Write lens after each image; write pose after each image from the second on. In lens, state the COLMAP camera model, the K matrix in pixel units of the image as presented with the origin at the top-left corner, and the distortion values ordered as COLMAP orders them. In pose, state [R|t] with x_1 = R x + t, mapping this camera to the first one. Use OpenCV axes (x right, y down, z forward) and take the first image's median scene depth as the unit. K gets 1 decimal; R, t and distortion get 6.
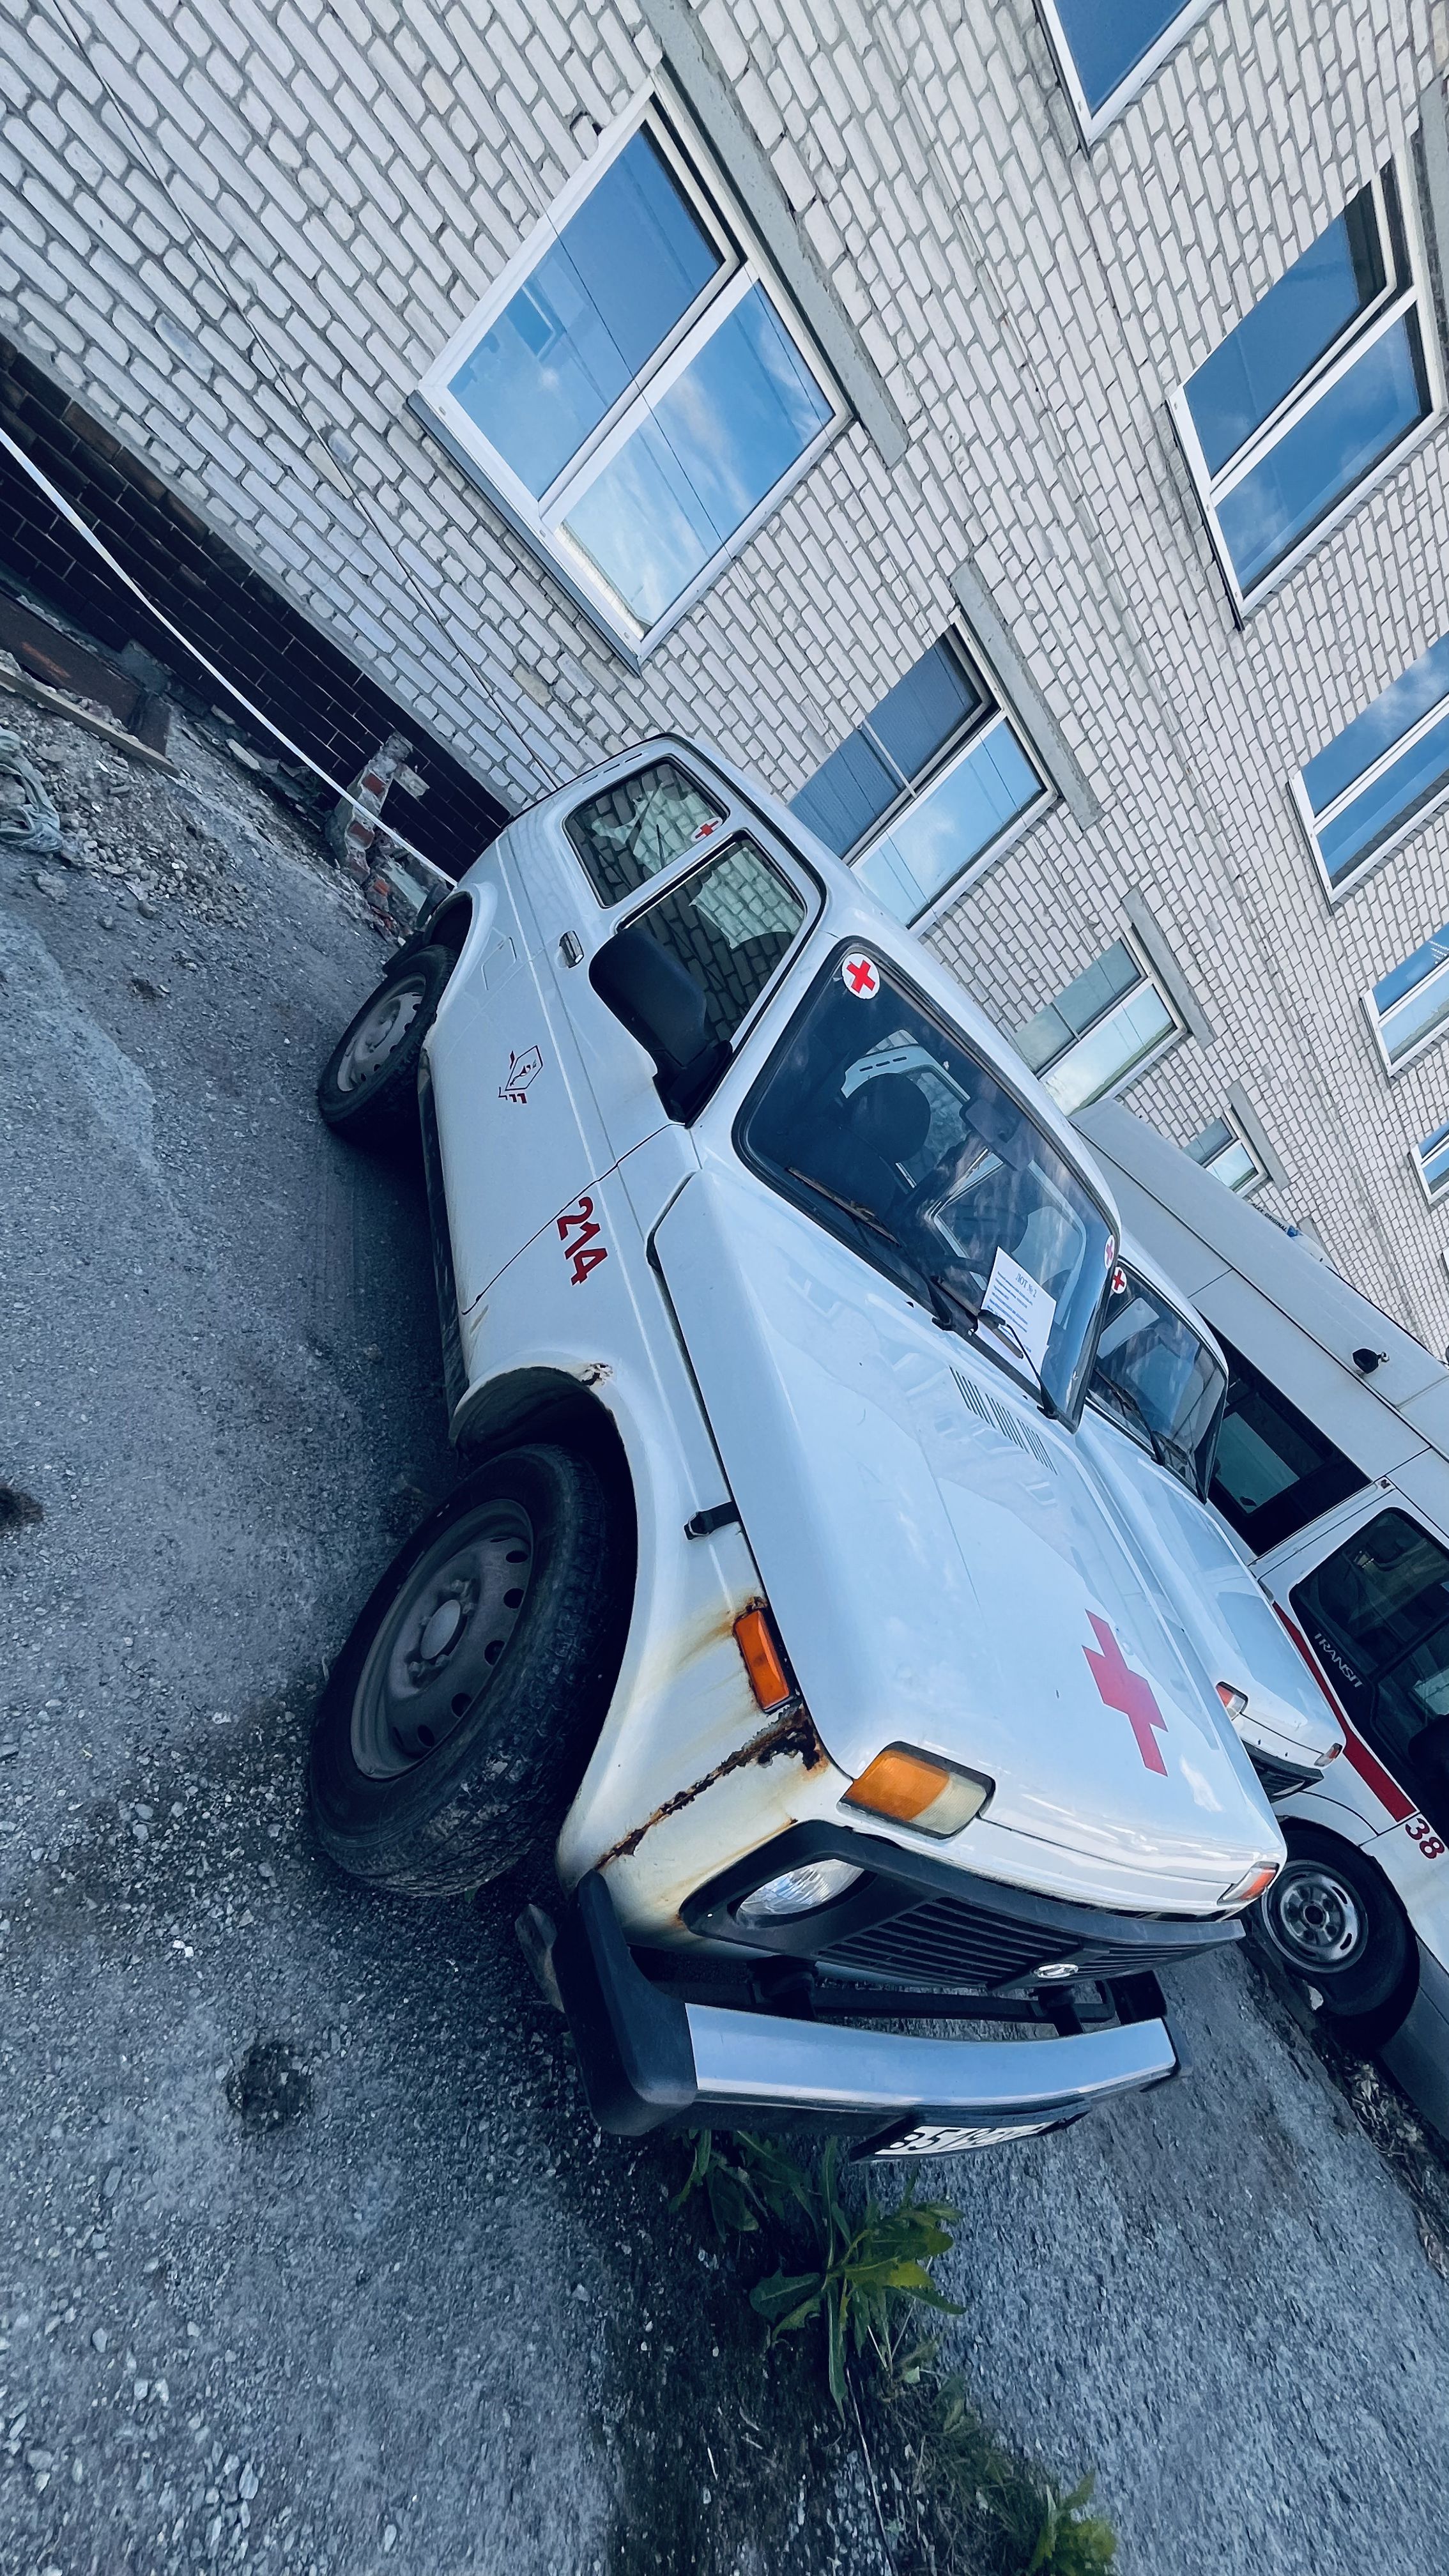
lens RADIAL K [[1039.3, 0, 724.5], [0, 1039.3, 1288.0], [0, 0, 1]] dist [-0.002397, -0.000125]
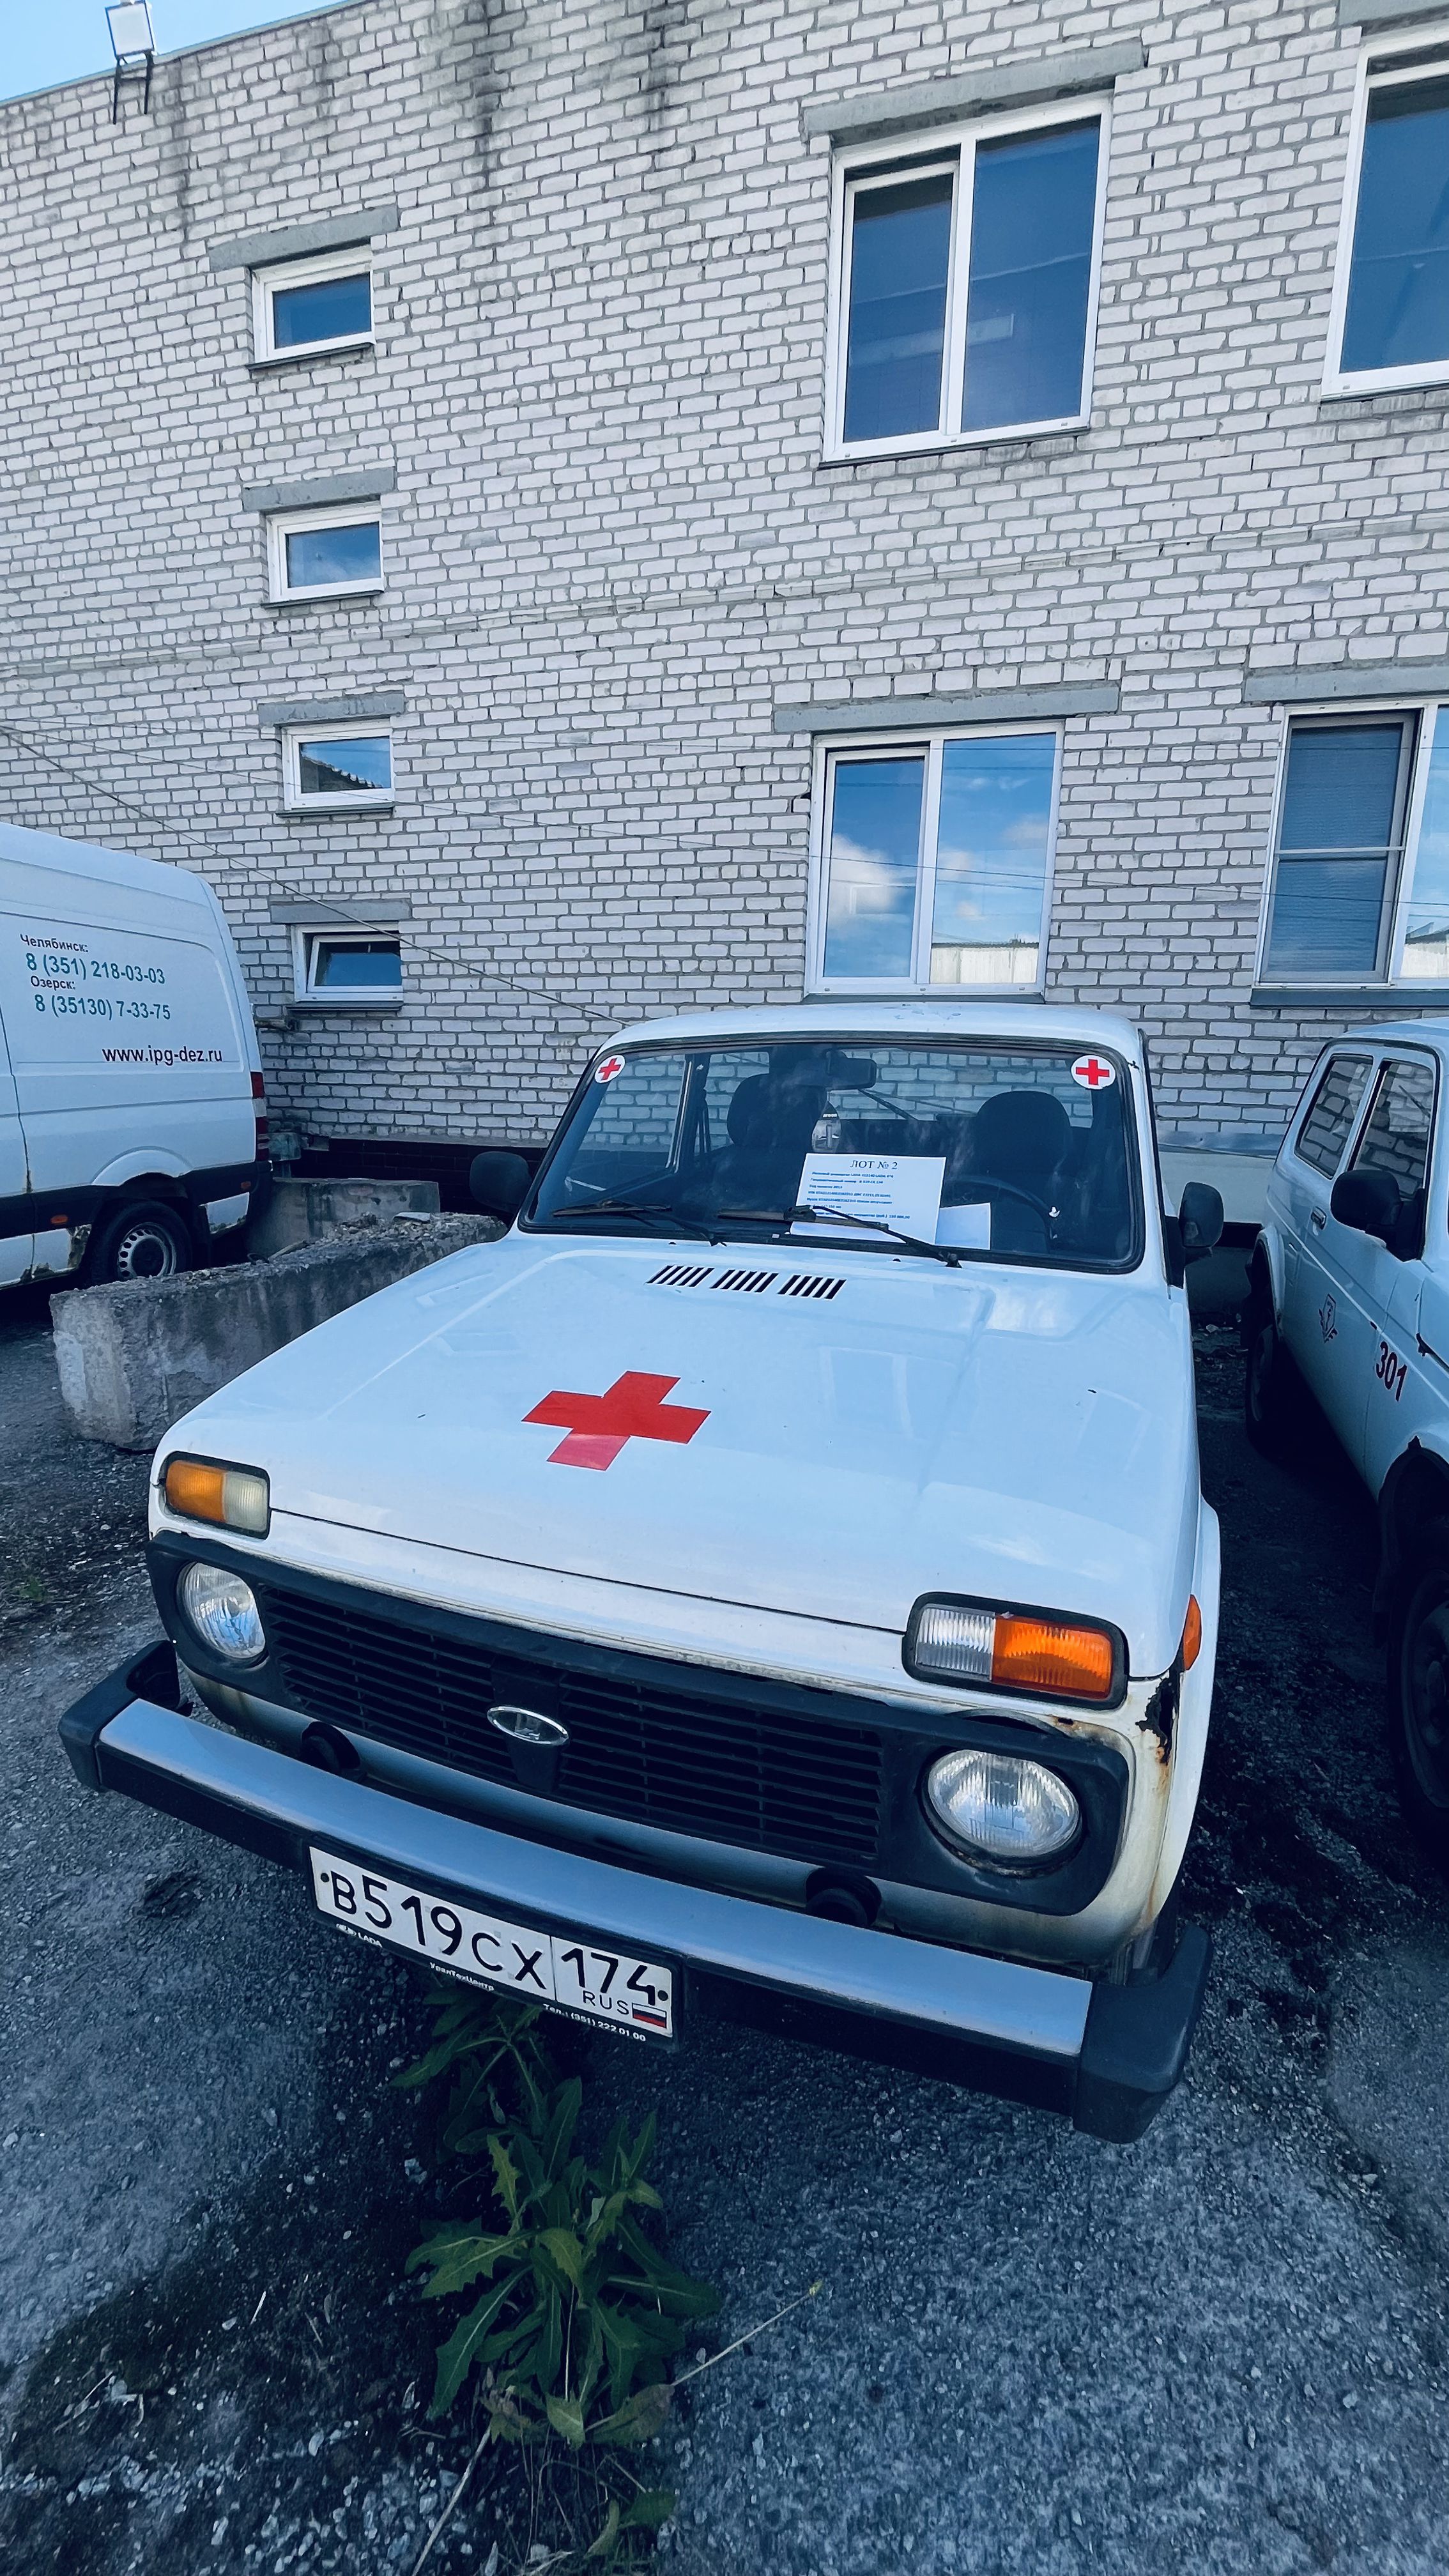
lens RADIAL K [[1039.3, 0, 724.5], [0, 1039.3, 1288.0], [0, 0, 1]] dist [-0.002397, -0.000125]
pose [[0.501446, -0.574940, -0.646526, 1.204822], [0.198977, 0.803870, -0.560536, 0.920753], [0.841998, 0.152434, 0.517497, 0.671502]]
